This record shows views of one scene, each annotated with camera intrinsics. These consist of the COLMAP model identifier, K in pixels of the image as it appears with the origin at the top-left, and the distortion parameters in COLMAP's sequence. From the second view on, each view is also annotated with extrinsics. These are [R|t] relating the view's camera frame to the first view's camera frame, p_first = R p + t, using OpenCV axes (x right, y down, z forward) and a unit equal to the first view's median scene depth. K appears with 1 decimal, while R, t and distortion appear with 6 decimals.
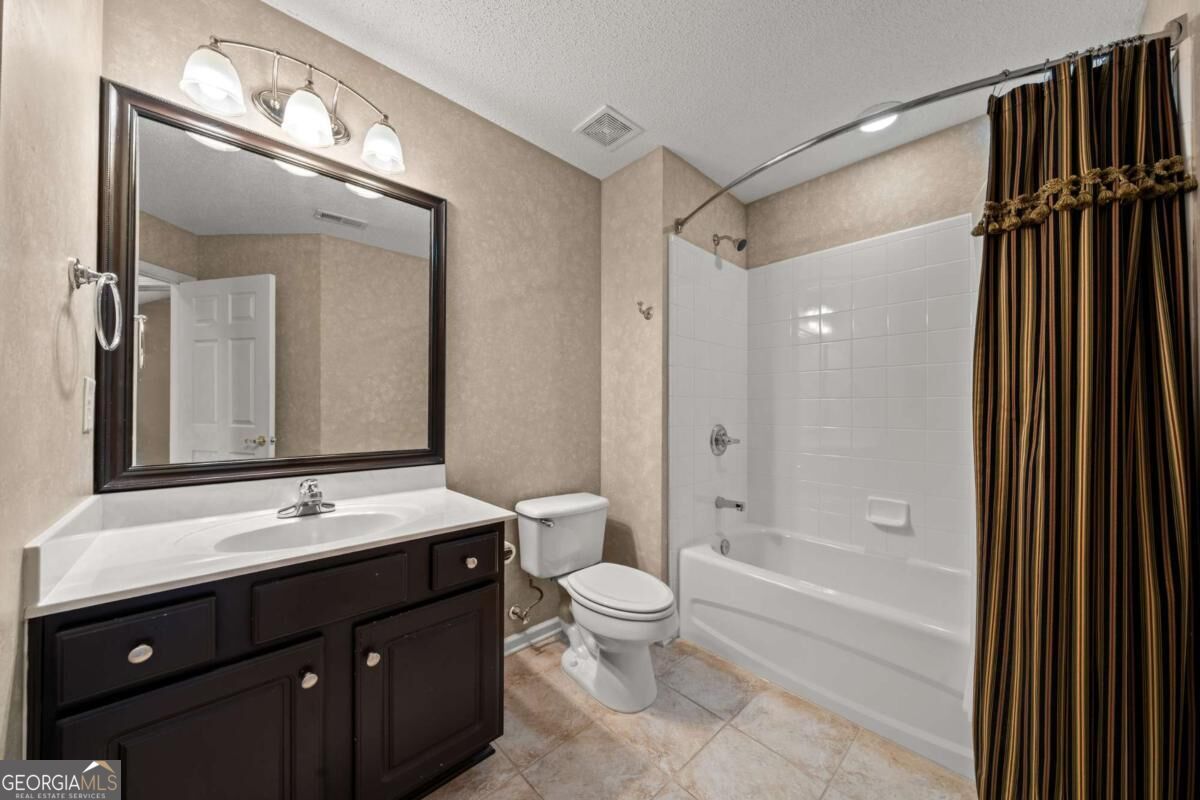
lens RADIAL K [[407.5, 0, 592.2], [0, 407.5, 400.2], [0, 0, 1]] dist [-0.000975, -0.000063]
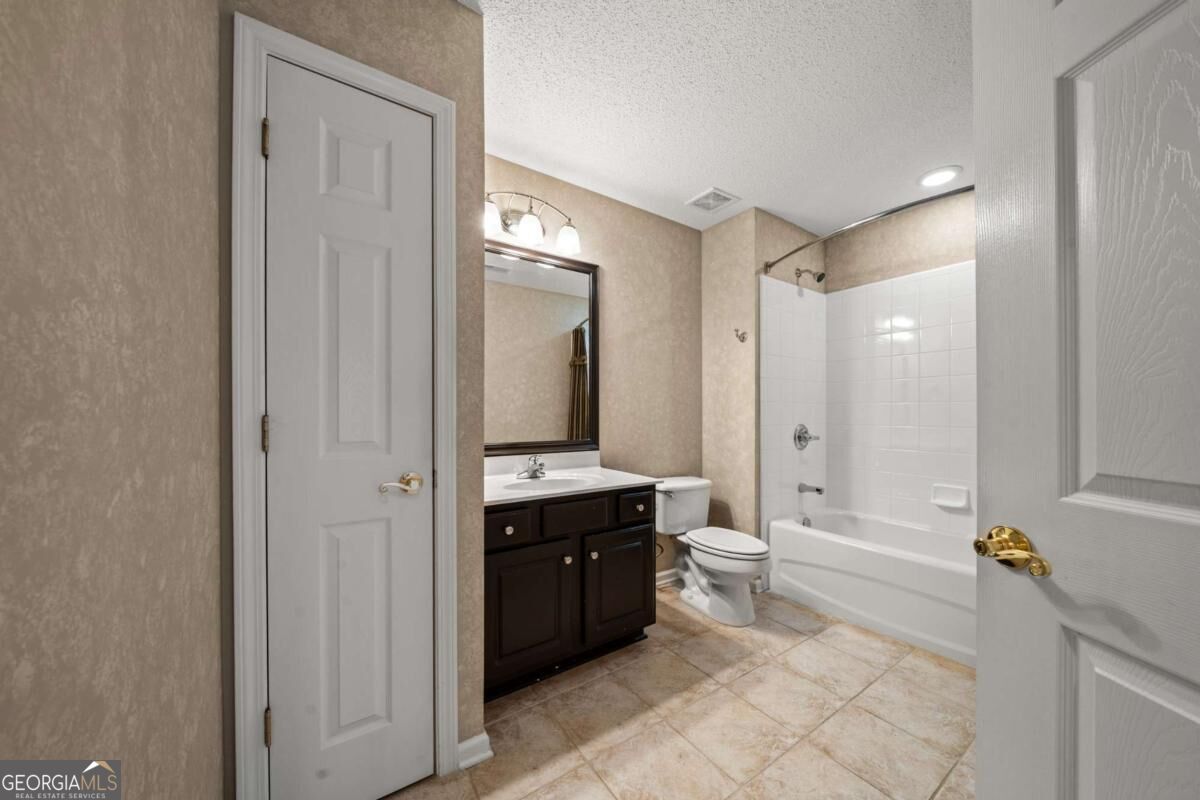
lens RADIAL K [[407.2, 0, 596.1], [0, 407.2, 406.6], [0, 0, 1]] dist [-0.000610, -0.000043]
pose [[0.988263, -0.004657, -0.152689, -0.129553], [0.005736, 0.999962, 0.006629, -0.006084], [0.152652, -0.007427, 0.988252, -0.353545]]
